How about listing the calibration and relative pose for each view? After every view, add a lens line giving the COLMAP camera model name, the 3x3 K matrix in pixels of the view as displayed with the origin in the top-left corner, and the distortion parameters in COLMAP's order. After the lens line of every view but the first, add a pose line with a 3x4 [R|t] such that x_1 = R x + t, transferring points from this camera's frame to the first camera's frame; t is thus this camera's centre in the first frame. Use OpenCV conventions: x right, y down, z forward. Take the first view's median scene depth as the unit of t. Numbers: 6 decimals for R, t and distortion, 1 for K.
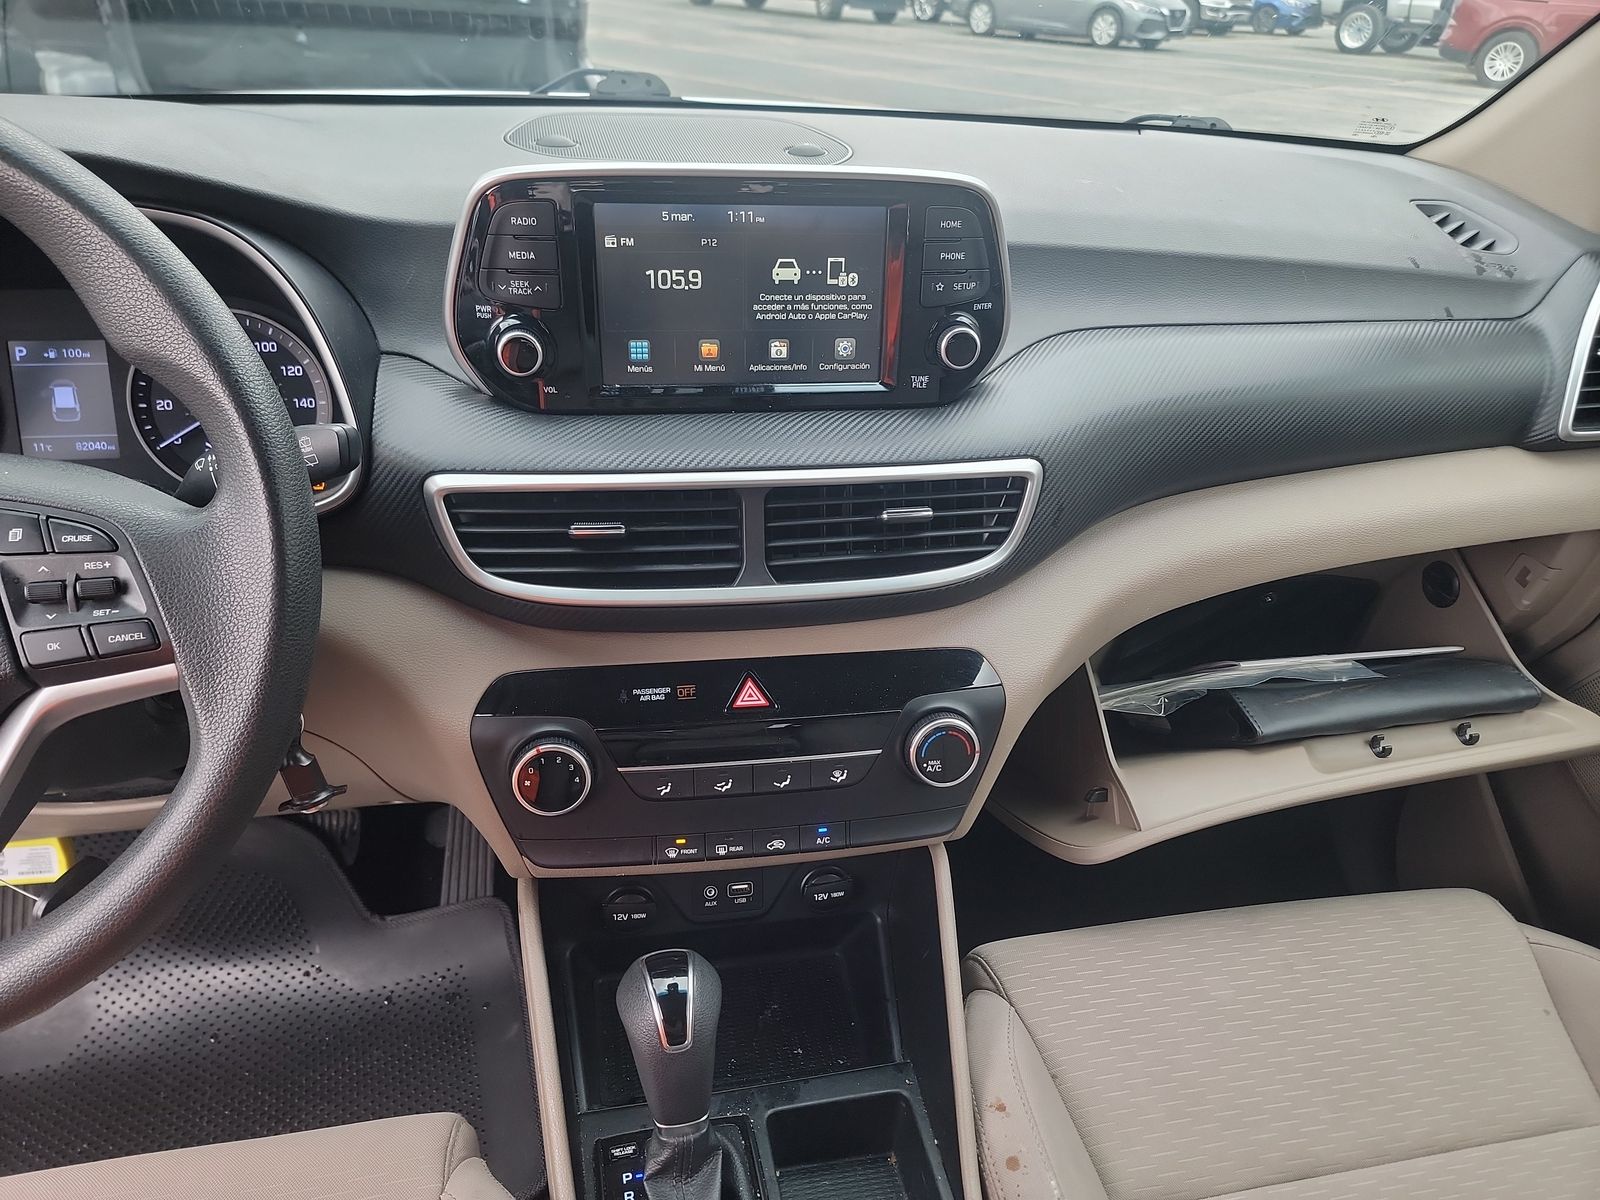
lens RADIAL K [[1095.4, 0, 800.0], [0, 1095.4, 600.0], [0, 0, 1]] dist [0.044594, -0.004900]
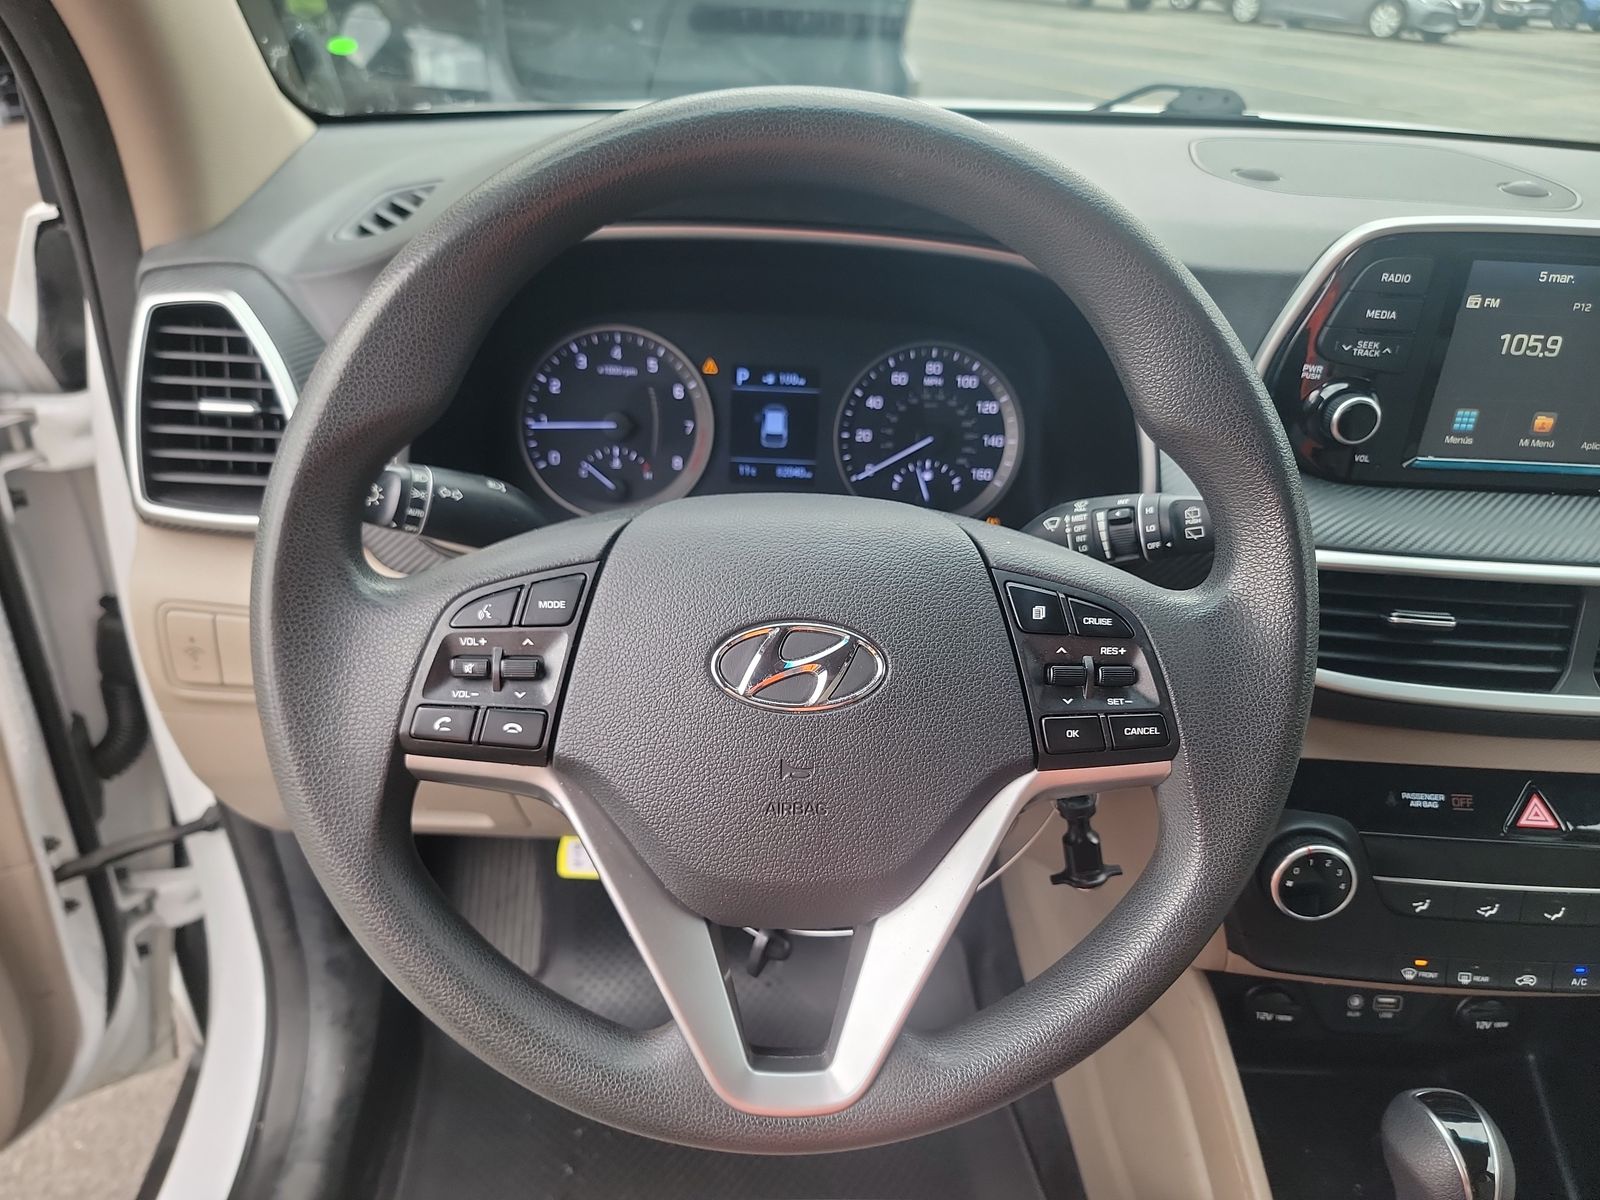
lens RADIAL K [[1120.9, 0, 800.0], [0, 1120.9, 600.0], [0, 0, 1]] dist [0.002748, -0.010725]
pose [[0.980963, 0.093600, -0.170151, -0.494949], [-0.092777, 0.995605, 0.012799, -0.041642], [0.170601, 0.003231, 0.985335, 0.009295]]
